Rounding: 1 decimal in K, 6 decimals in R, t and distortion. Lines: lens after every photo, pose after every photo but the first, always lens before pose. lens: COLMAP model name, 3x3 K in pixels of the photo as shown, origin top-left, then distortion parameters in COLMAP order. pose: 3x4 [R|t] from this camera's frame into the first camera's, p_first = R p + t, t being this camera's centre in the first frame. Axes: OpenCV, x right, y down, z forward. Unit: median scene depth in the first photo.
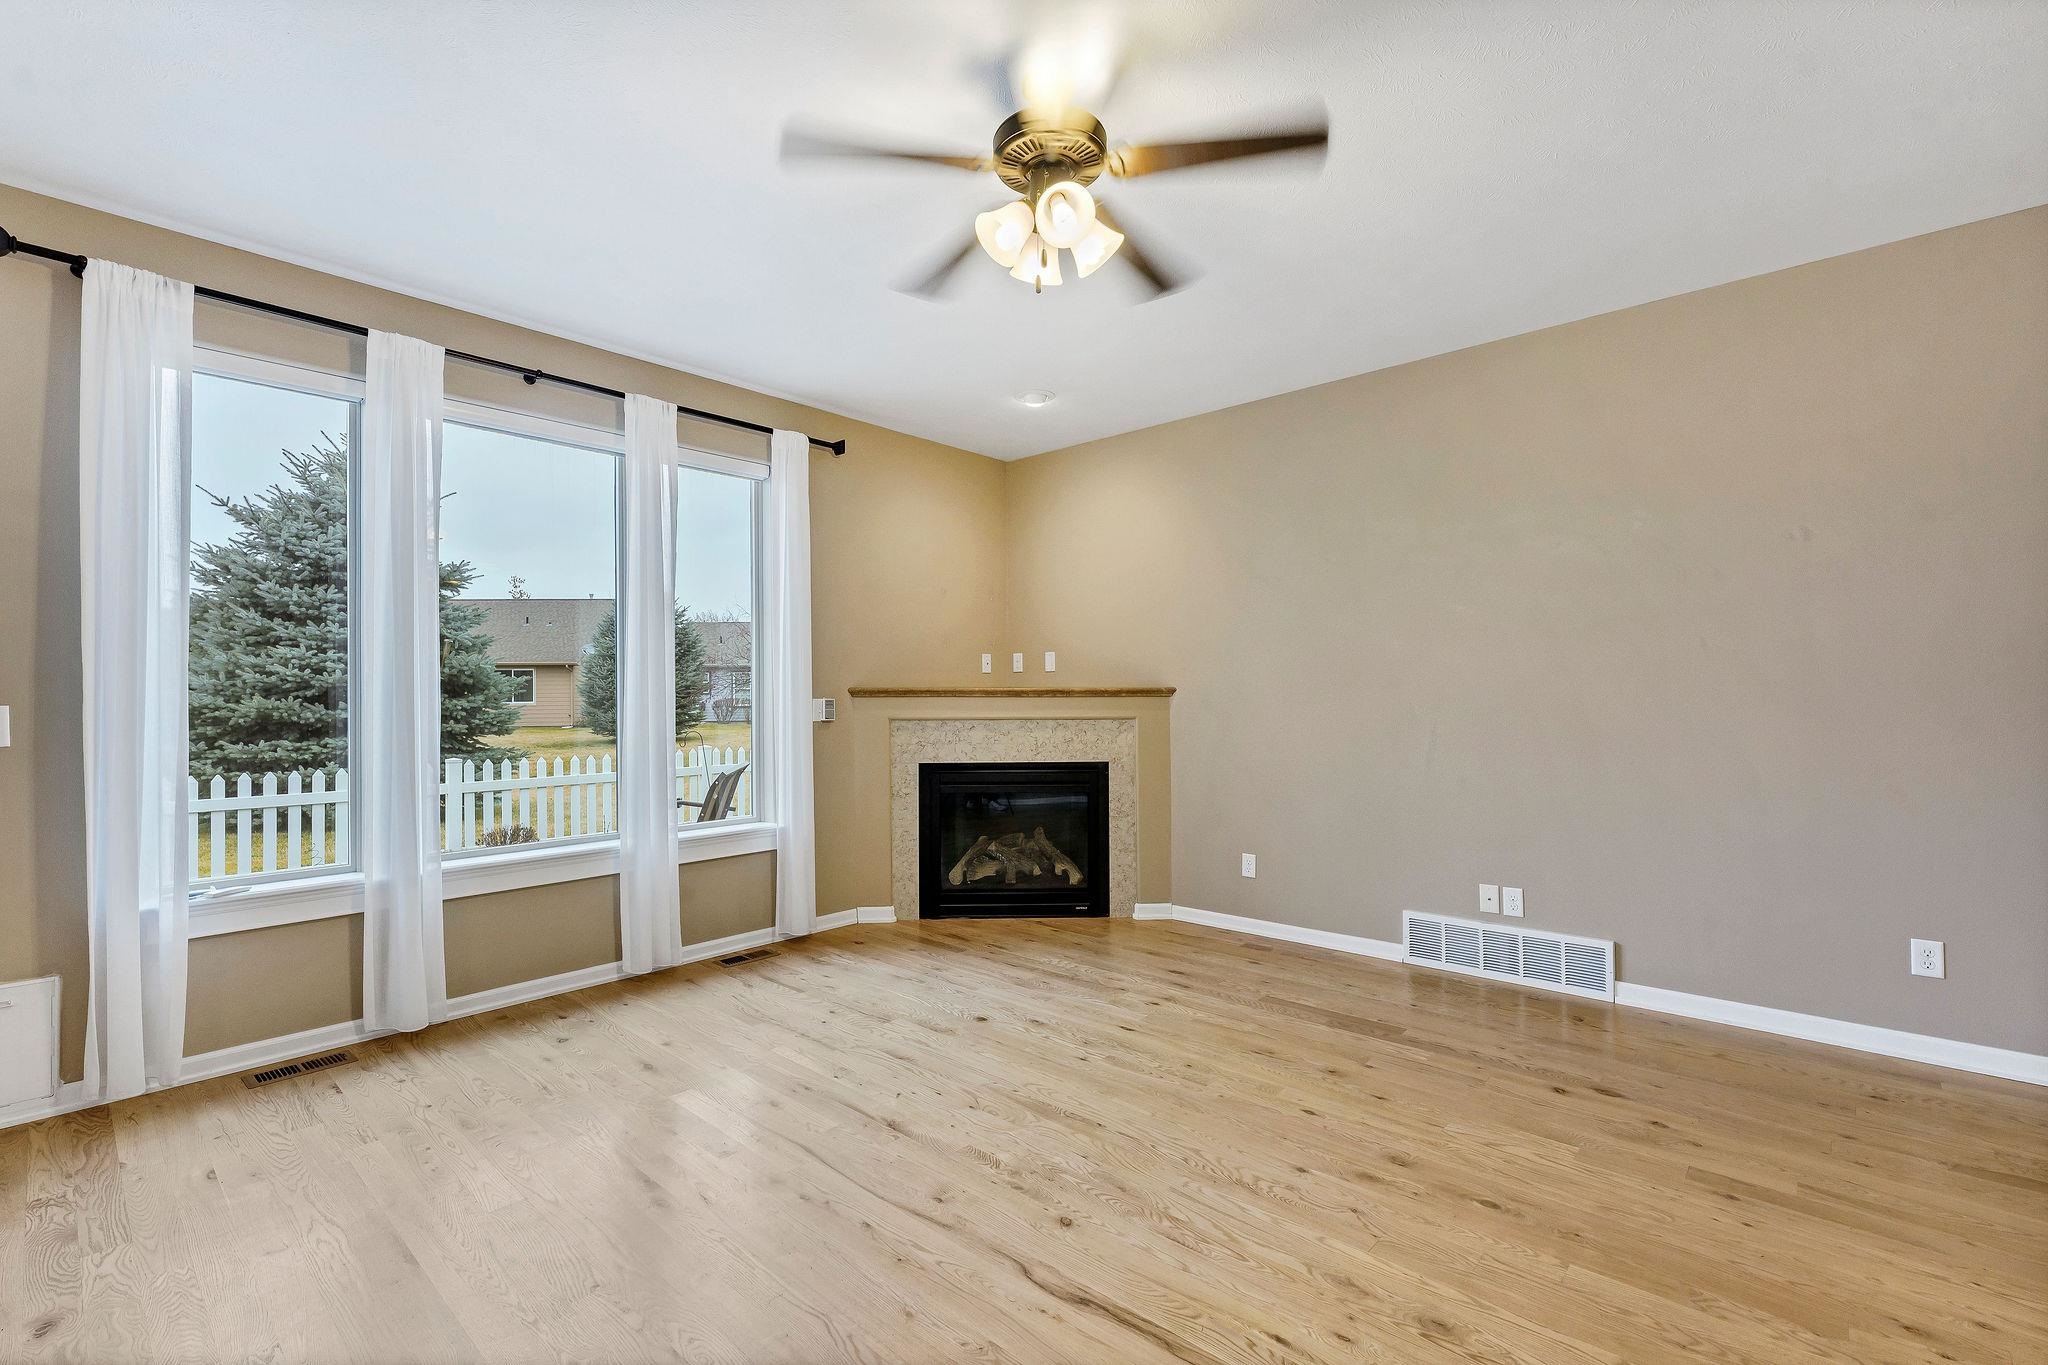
lens RADIAL K [[888.2, 0, 1017.2], [0, 888.2, 689.8], [0, 0, 1]] dist [-0.000683, -0.000162]
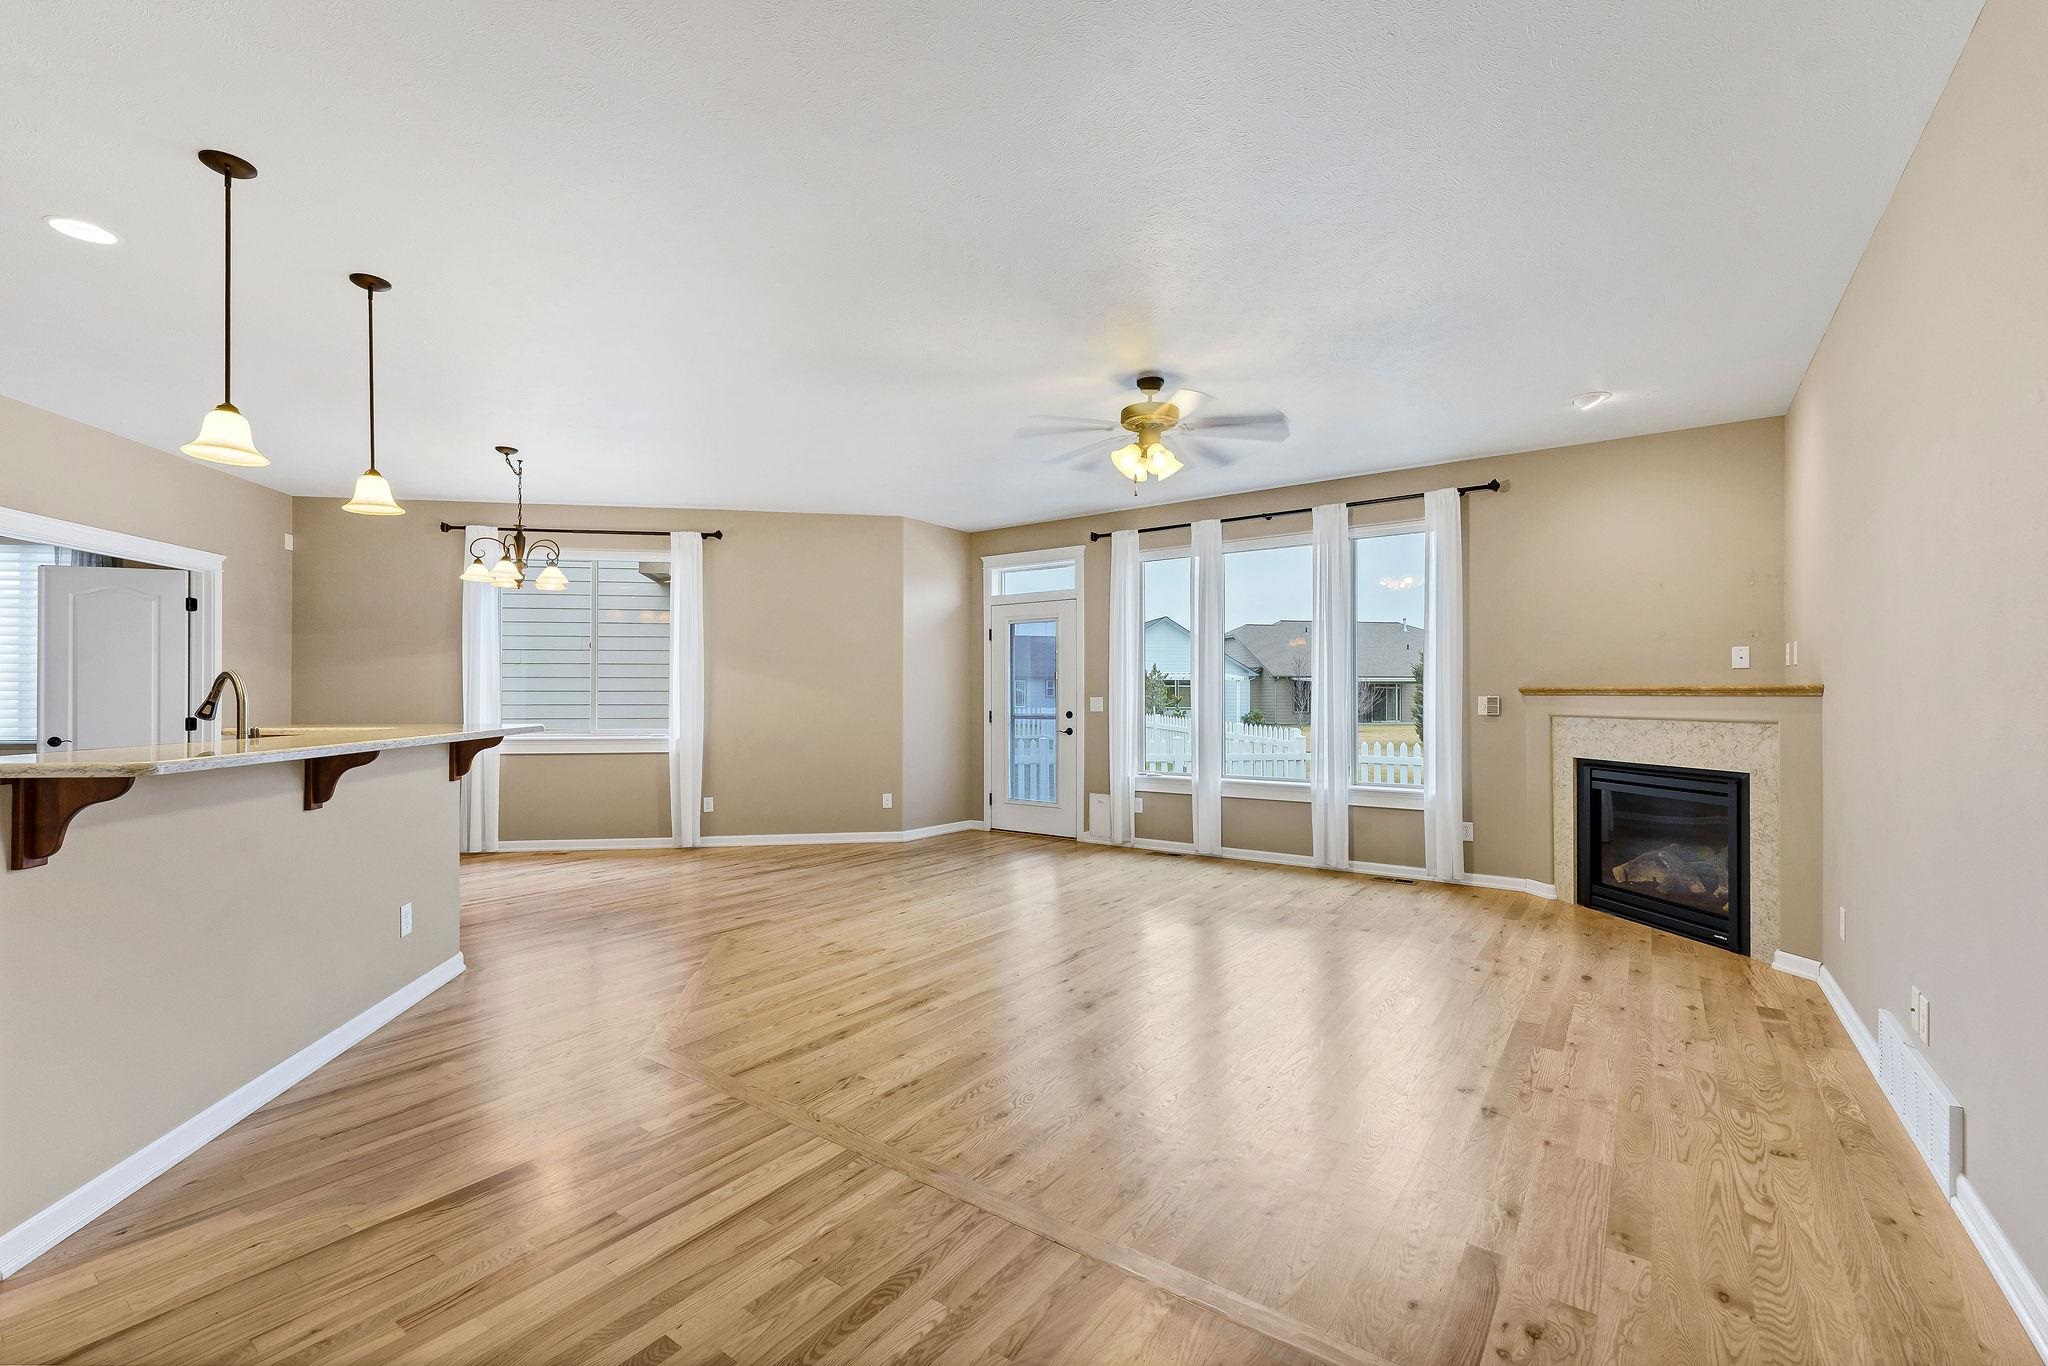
lens RADIAL K [[874.9, 0, 1009.9], [0, 874.9, 693.3], [0, 0, 1]] dist [-0.000611, -0.000153]
pose [[0.111580, 0.002022, -0.993753, 0.938362], [0.007843, 0.999965, 0.002915, -0.003077], [0.993725, -0.008119, 0.111560, 0.231785]]
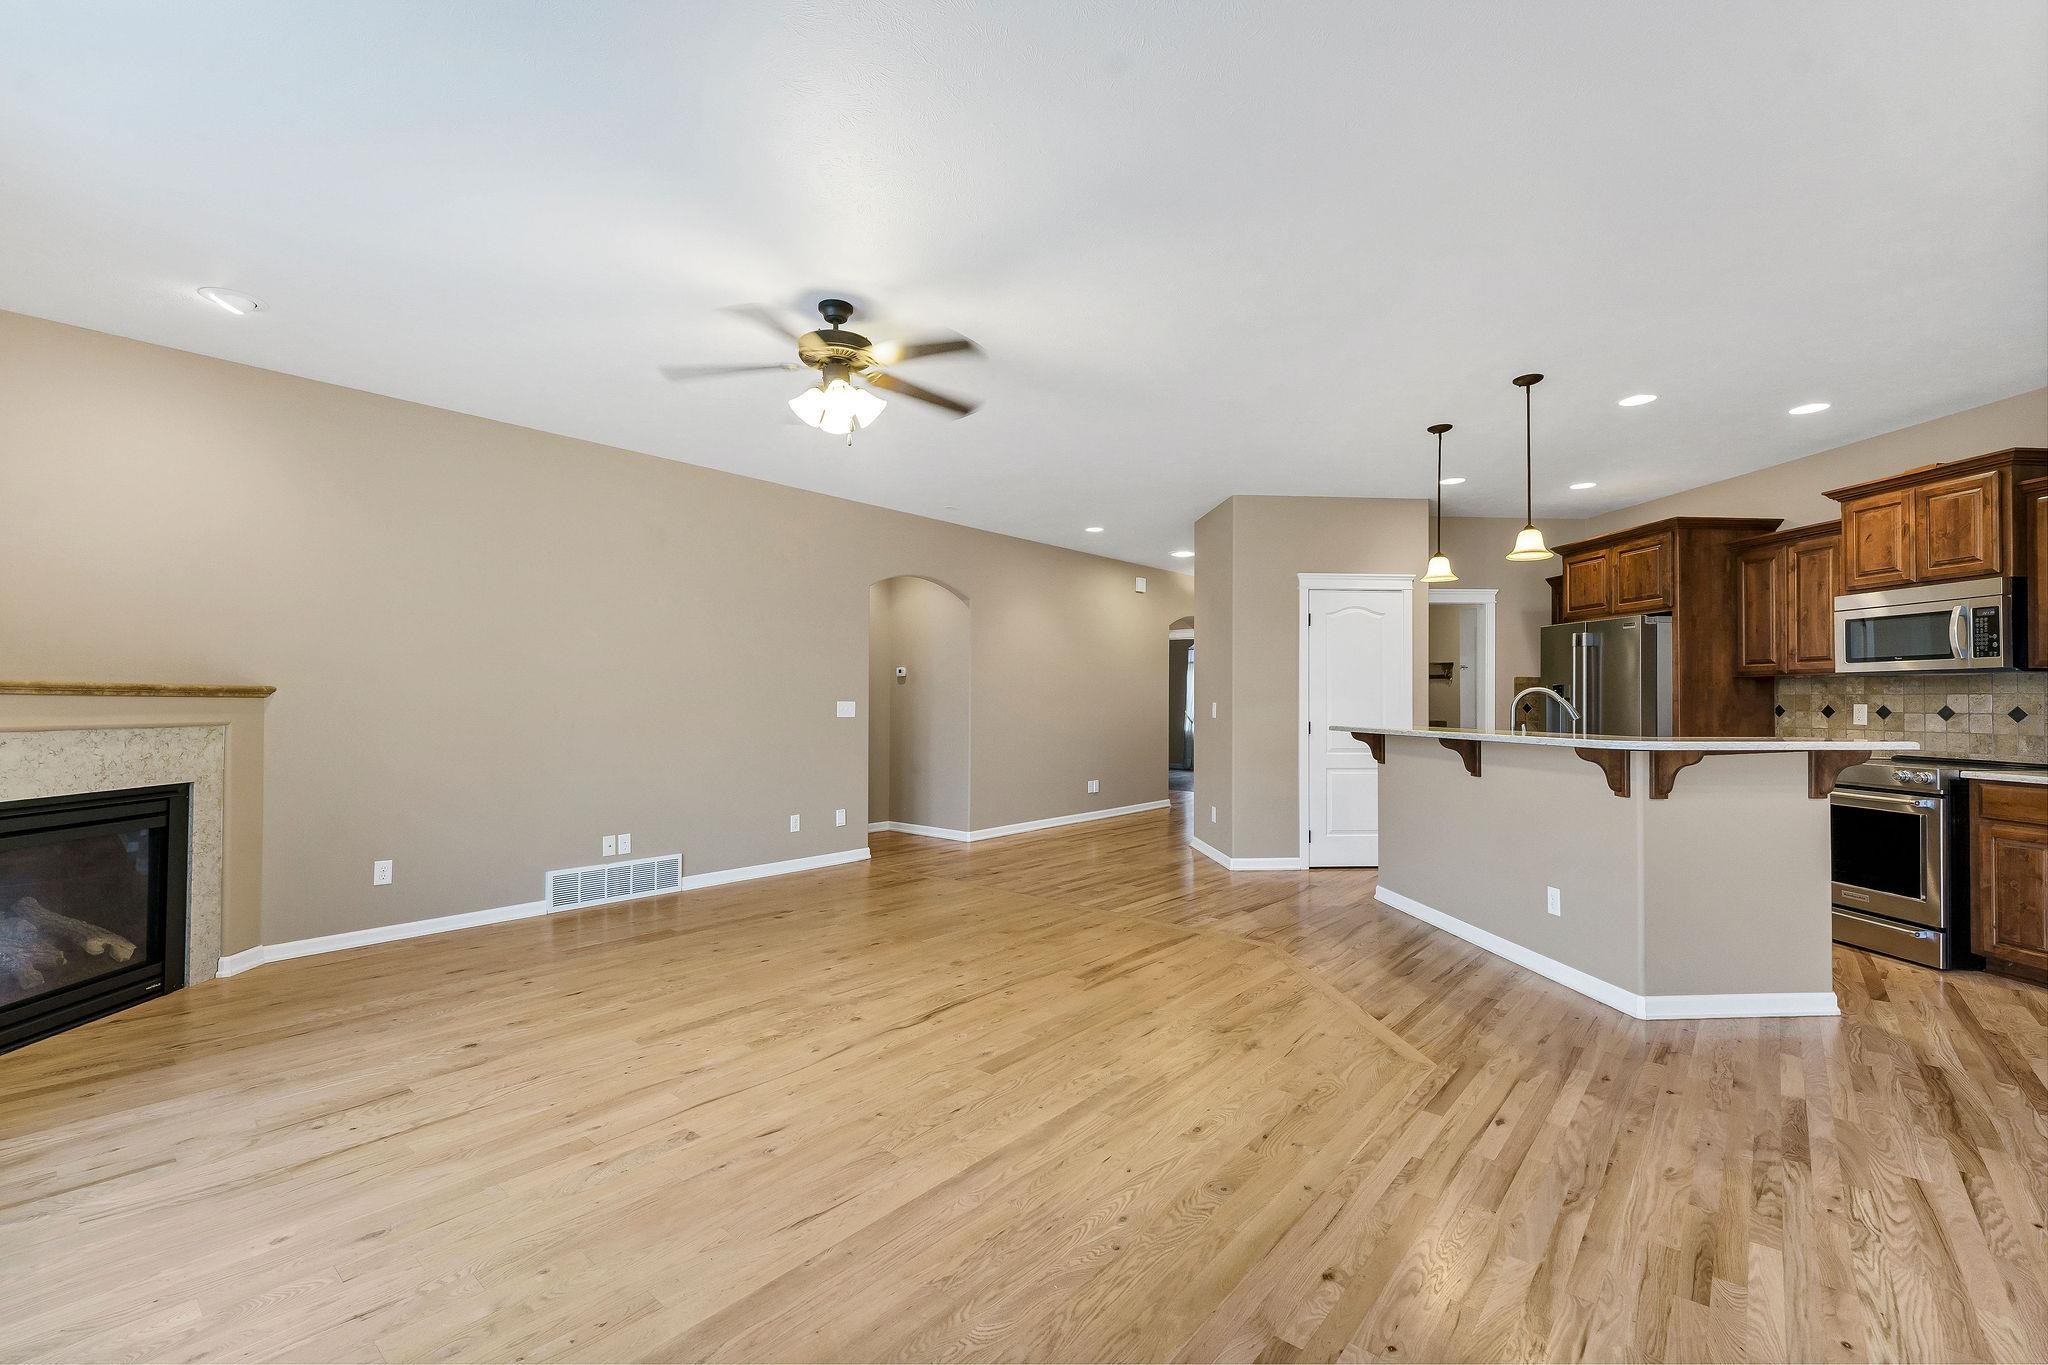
lens RADIAL K [[868.6, 0, 1006.7], [0, 868.6, 689.1], [0, 0, 1]] dist [0.000483, 0.000307]
pose [[-0.025895, 0.020672, 0.999451, -0.730690], [-0.013954, 0.999681, -0.021038, 0.008083], [-0.999567, -0.014491, -0.025598, 0.356966]]
